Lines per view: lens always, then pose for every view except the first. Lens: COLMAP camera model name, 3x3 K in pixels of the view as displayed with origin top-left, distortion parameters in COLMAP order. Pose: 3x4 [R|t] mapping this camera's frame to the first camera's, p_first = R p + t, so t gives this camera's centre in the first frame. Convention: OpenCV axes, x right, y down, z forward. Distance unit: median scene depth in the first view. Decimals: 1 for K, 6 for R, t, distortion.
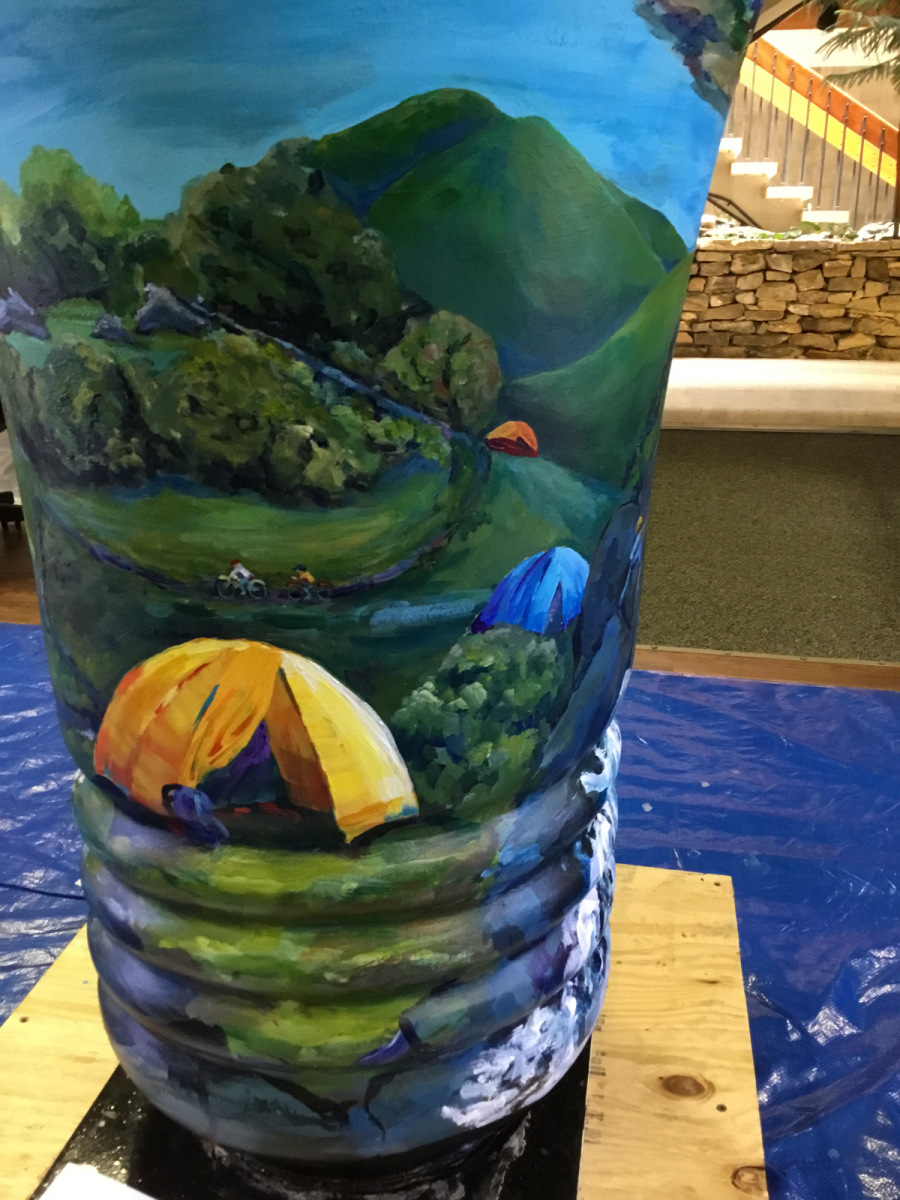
lens RADIAL K [[1095.3, 0, 445.6], [0, 1095.3, 601.8], [0, 0, 1]] dist [0.132980, -0.291646]
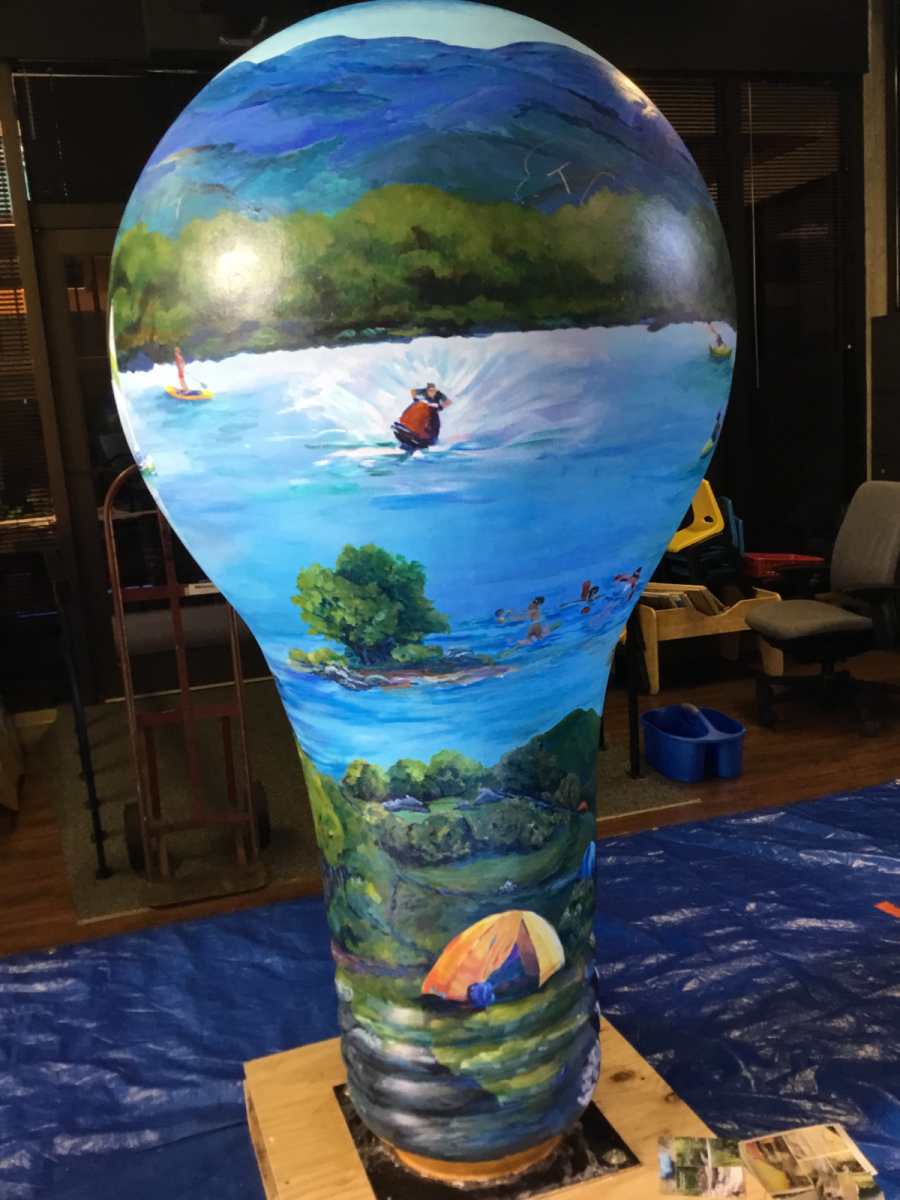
lens RADIAL K [[1071.3, 0, 450.0], [0, 1071.3, 600.0], [0, 0, 1]] dist [0.110801, -0.002587]
pose [[0.870769, -0.142126, 0.470703, -1.459973], [0.221630, 0.967999, -0.117719, -0.420614], [-0.438909, 0.206828, 0.874403, -1.344153]]
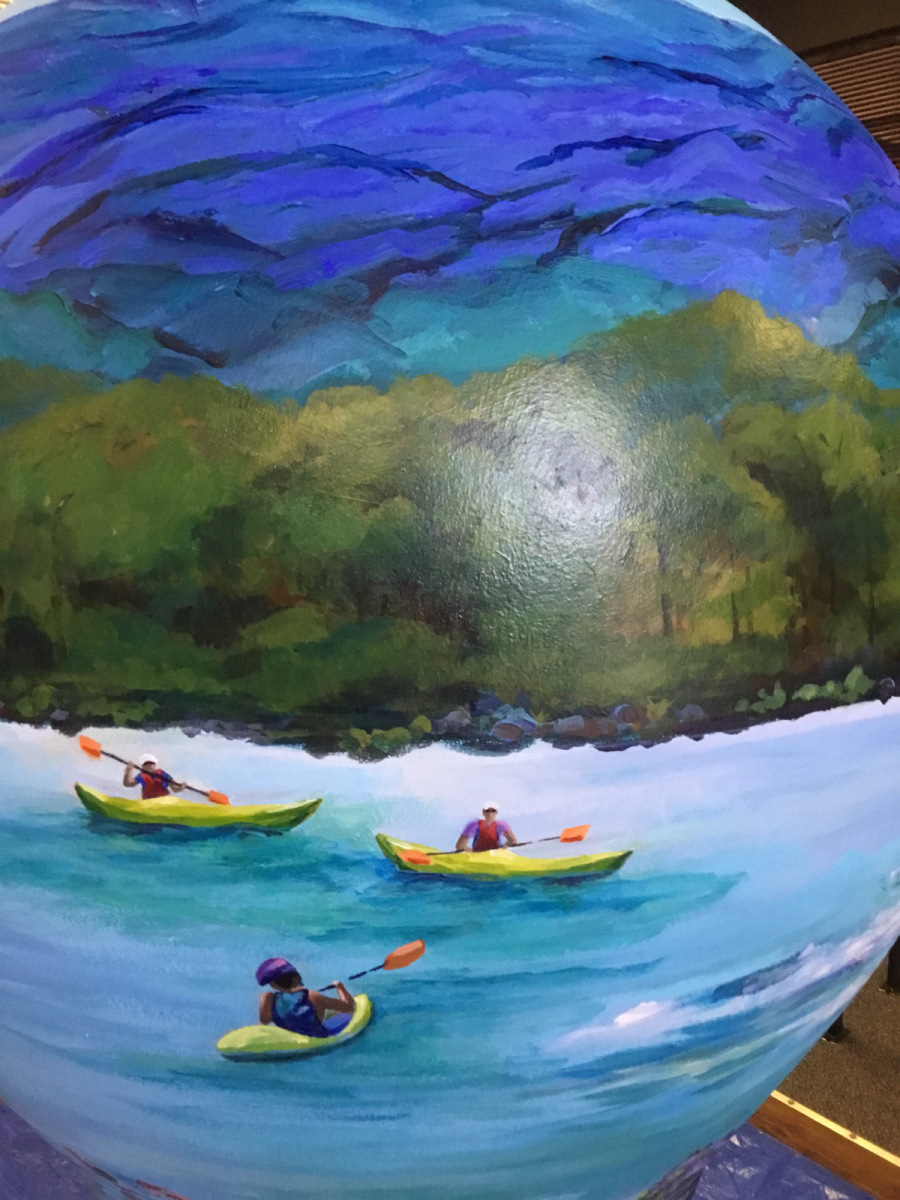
lens RADIAL K [[1095.3, 0, 445.6], [0, 1095.3, 601.8], [0, 0, 1]] dist [0.132980, -0.291646]
pose [[0.772791, 0.114573, -0.624233, 0.889476], [-0.201363, 0.977015, -0.069961, -1.228129], [0.601870, 0.179762, 0.778099, -0.175055]]
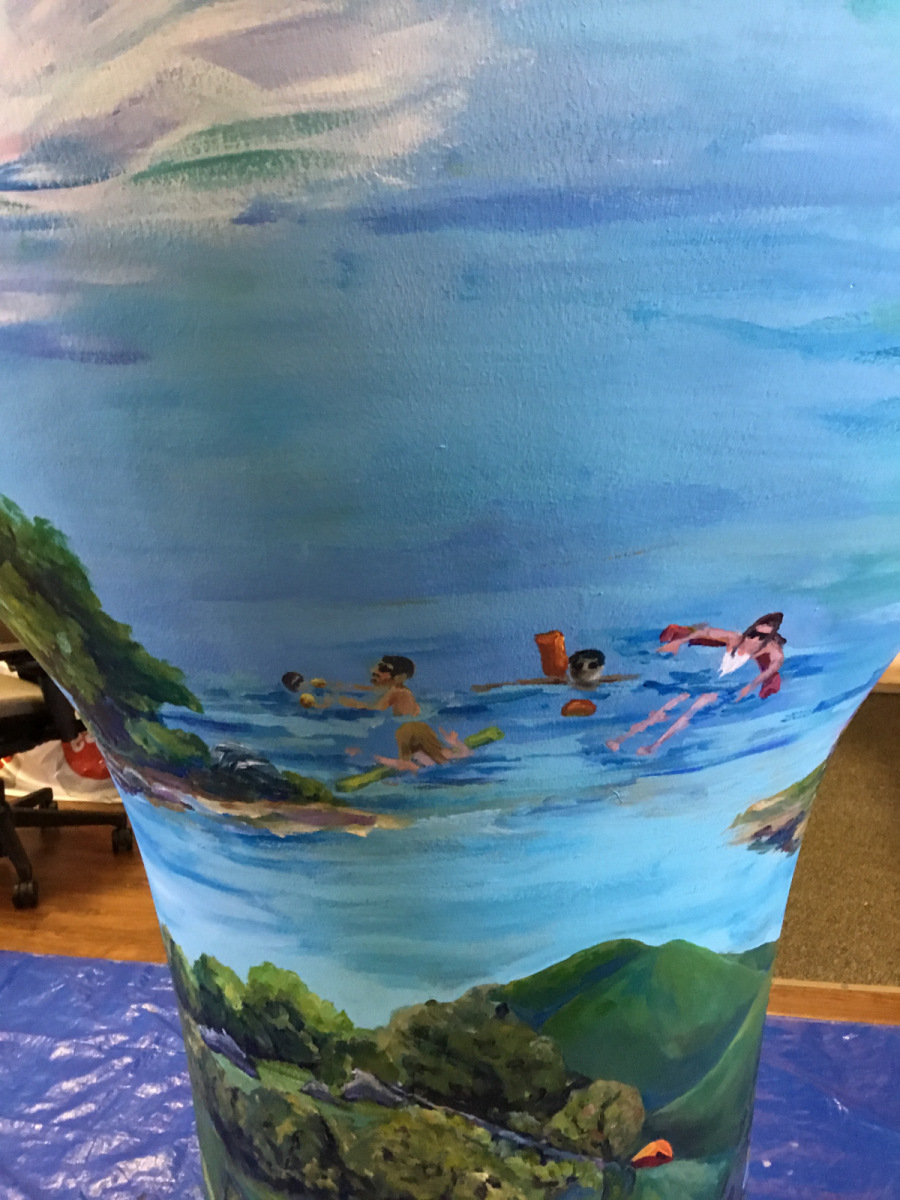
lens RADIAL K [[1095.3, 0, 445.6], [0, 1095.3, 601.8], [0, 0, 1]] dist [0.132980, -0.291646]
pose [[0.999775, -0.020993, 0.002919, -0.154392], [0.021189, 0.986727, -0.161002, -0.559450], [0.000500, 0.161027, 0.986950, -0.259780]]
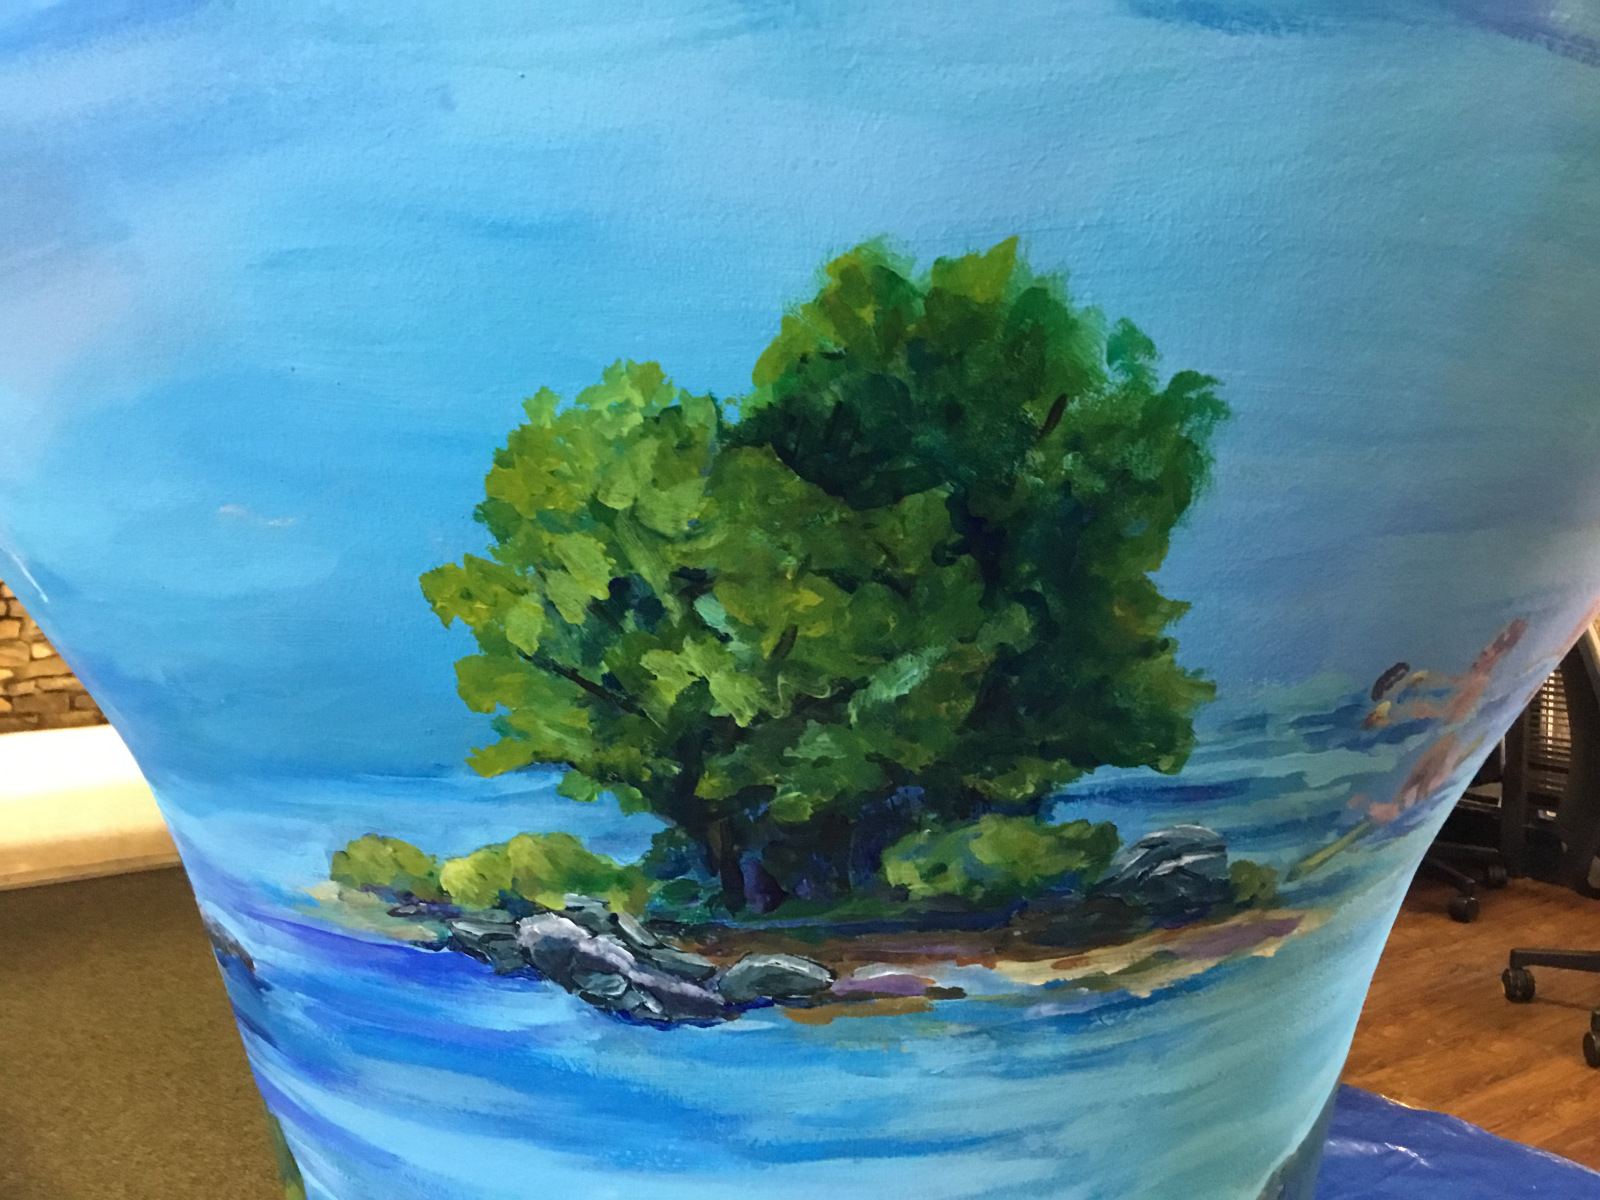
lens RADIAL K [[1460.3, 0, 800.0], [0, 1460.3, 600.0], [0, 0, 1]] dist [0.132980, -0.291646]
pose [[0.698941, -0.059131, 0.712730, -0.990790], [0.230883, 0.961872, -0.146615, -0.641757], [-0.676885, 0.267033, 0.685944, 0.336779]]
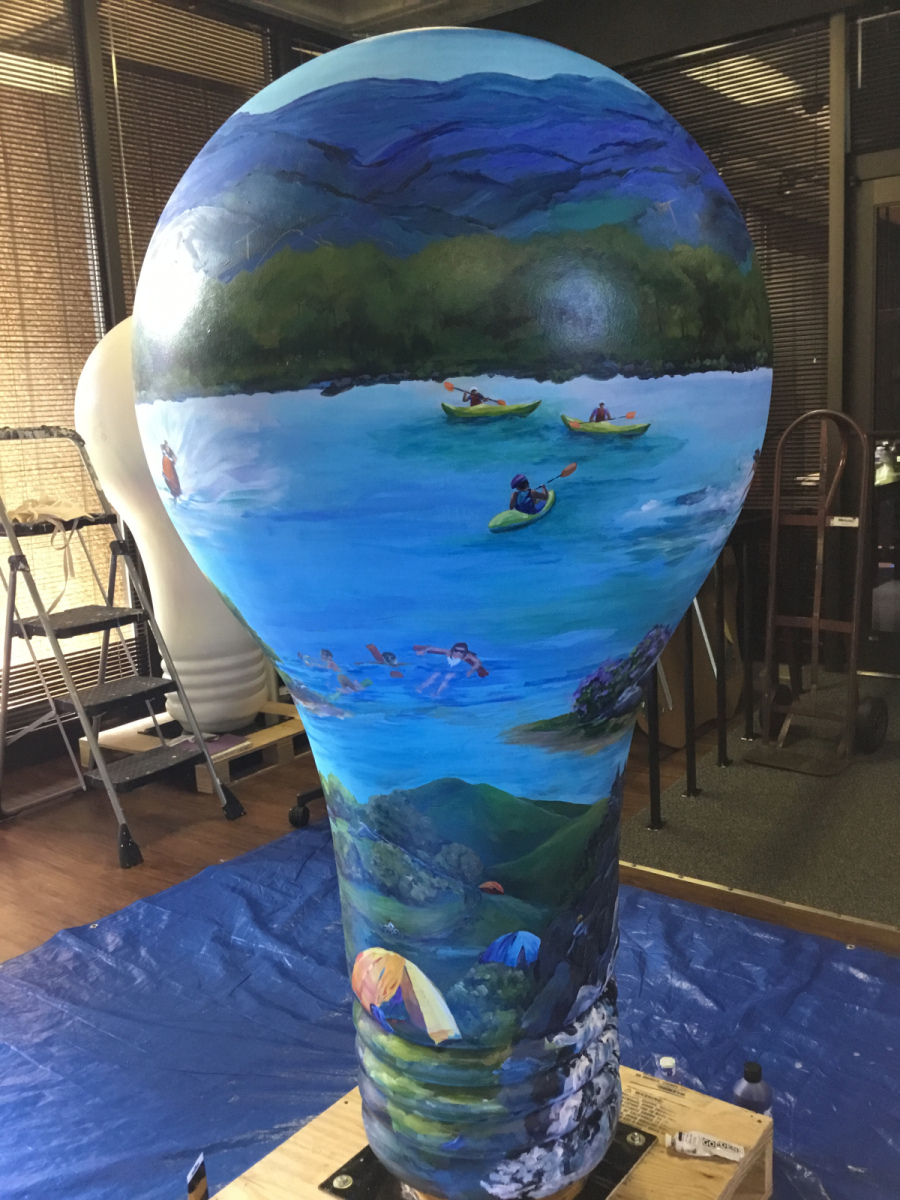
lens RADIAL K [[1095.3, 0, 445.6], [0, 1095.3, 601.8], [0, 0, 1]] dist [0.132980, -0.291646]
pose [[0.896268, 0.031758, -0.442374, 1.093594], [-0.092809, 0.988780, -0.117052, -0.505354], [0.433693, 0.145966, 0.889159, -1.414145]]
